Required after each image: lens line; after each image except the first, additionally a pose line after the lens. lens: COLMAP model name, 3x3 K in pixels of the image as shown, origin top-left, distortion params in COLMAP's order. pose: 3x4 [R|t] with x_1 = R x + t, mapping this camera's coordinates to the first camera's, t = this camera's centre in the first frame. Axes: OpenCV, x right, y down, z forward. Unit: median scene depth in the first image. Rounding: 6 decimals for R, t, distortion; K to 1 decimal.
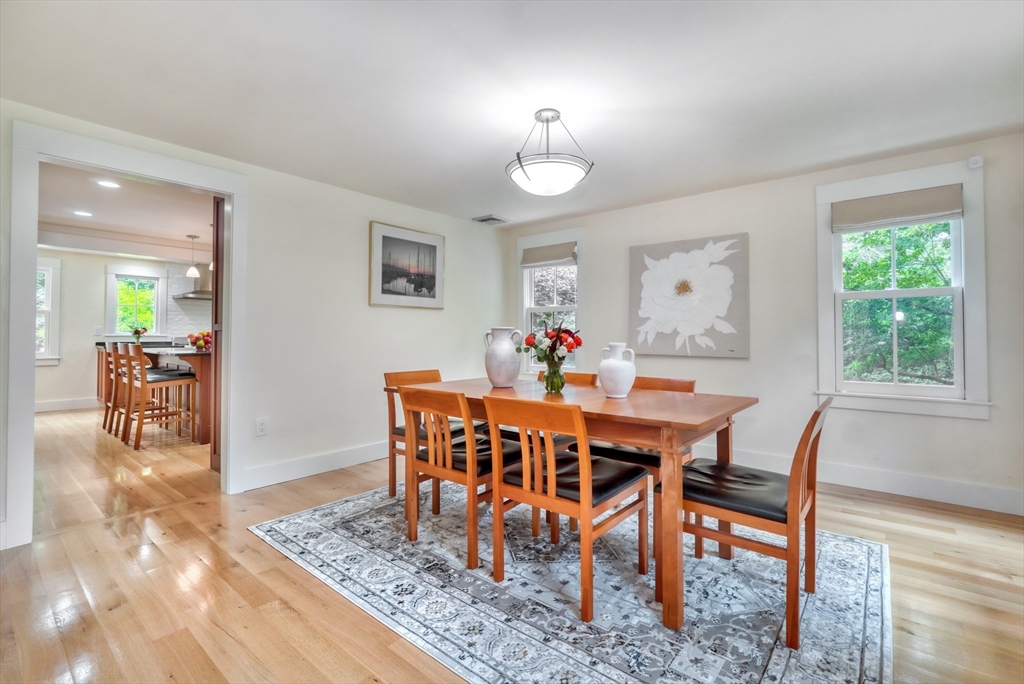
lens RADIAL K [[451.2, 0, 514.2], [0, 451.2, 334.6], [0, 0, 1]] dist [-0.001540, -0.000173]
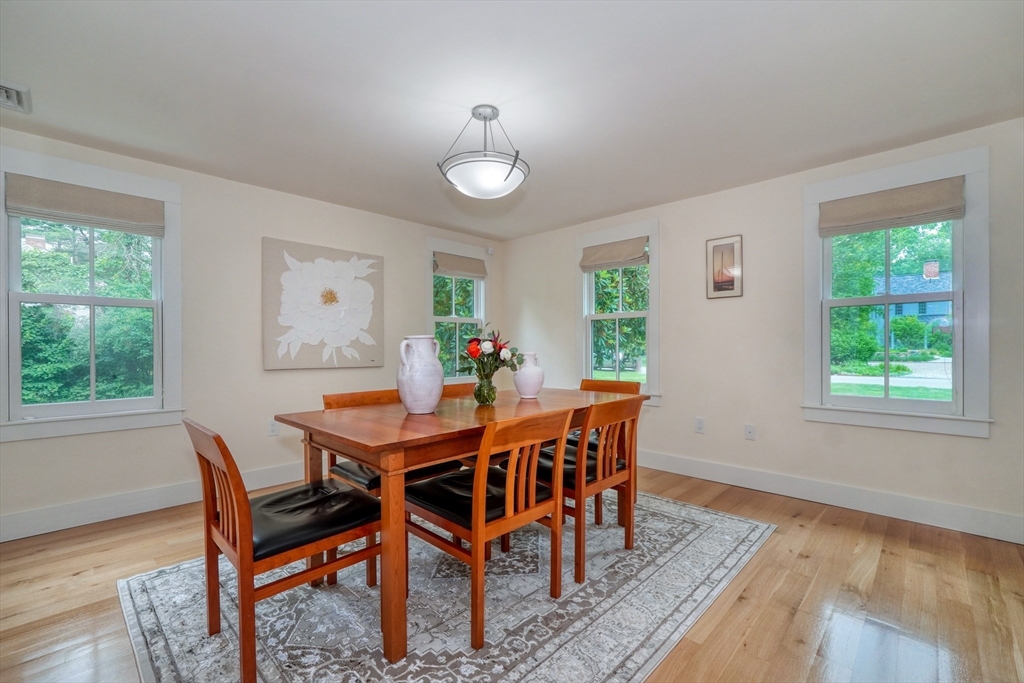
lens RADIAL K [[443.1, 0, 513.6], [0, 443.1, 346.2], [0, 0, 1]] dist [0.002487, 0.000105]
pose [[0.079650, 0.003015, 0.996818, -0.550671], [0.008371, 0.999958, -0.003693, 0.007037], [-0.996788, 0.008639, 0.079622, 0.558537]]
